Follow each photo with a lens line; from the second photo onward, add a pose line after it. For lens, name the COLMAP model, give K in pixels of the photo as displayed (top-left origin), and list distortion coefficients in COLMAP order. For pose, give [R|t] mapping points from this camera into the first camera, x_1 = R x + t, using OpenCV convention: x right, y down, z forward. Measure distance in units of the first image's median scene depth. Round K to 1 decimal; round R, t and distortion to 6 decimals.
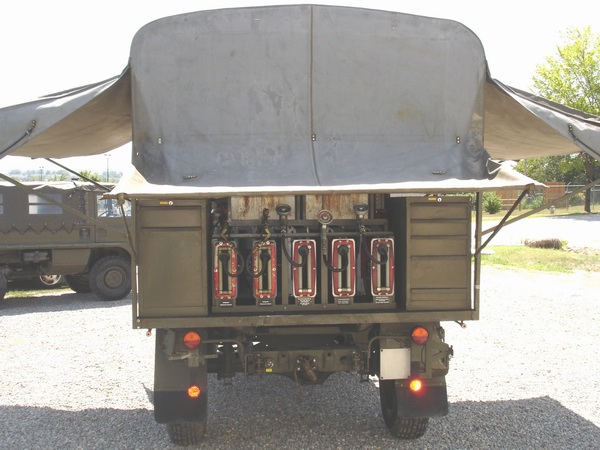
lens RADIAL K [[736.5, 0, 300.0], [0, 736.5, 225.0], [0, 0, 1]] dist [-0.044853, -0.206029]
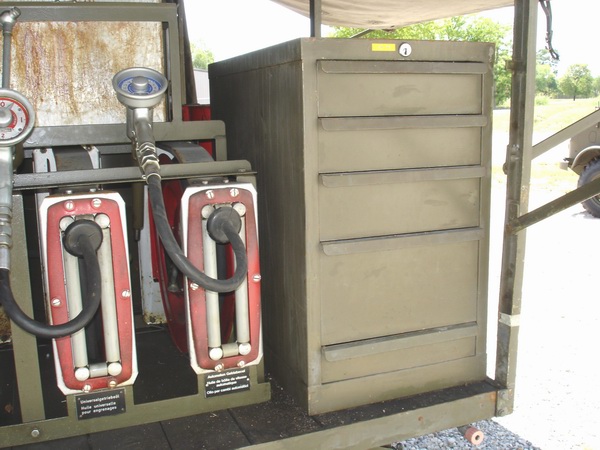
lens RADIAL K [[674.9, 0, 300.0], [0, 674.9, 225.0], [0, 0, 1]] dist [-0.077547, -0.106167]
pose [[0.953938, -0.065657, 0.292731, 0.062808], [0.026243, 0.990280, 0.136592, -0.002172], [-0.298854, -0.122618, 0.946389, 0.734244]]
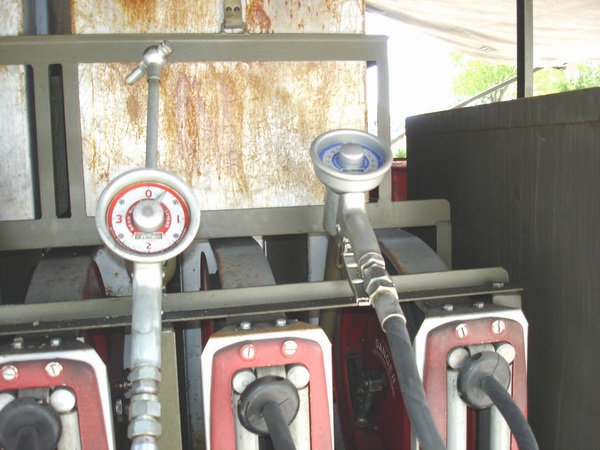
lens RADIAL K [[674.9, 0, 300.0], [0, 674.9, 225.0], [0, 0, 1]] dist [-0.077547, -0.106167]
pose [[0.991655, -0.038021, 0.123189, 0.047976], [0.028871, 0.996749, 0.075225, -0.018767], [-0.125649, -0.071040, 0.989528, 0.840180]]
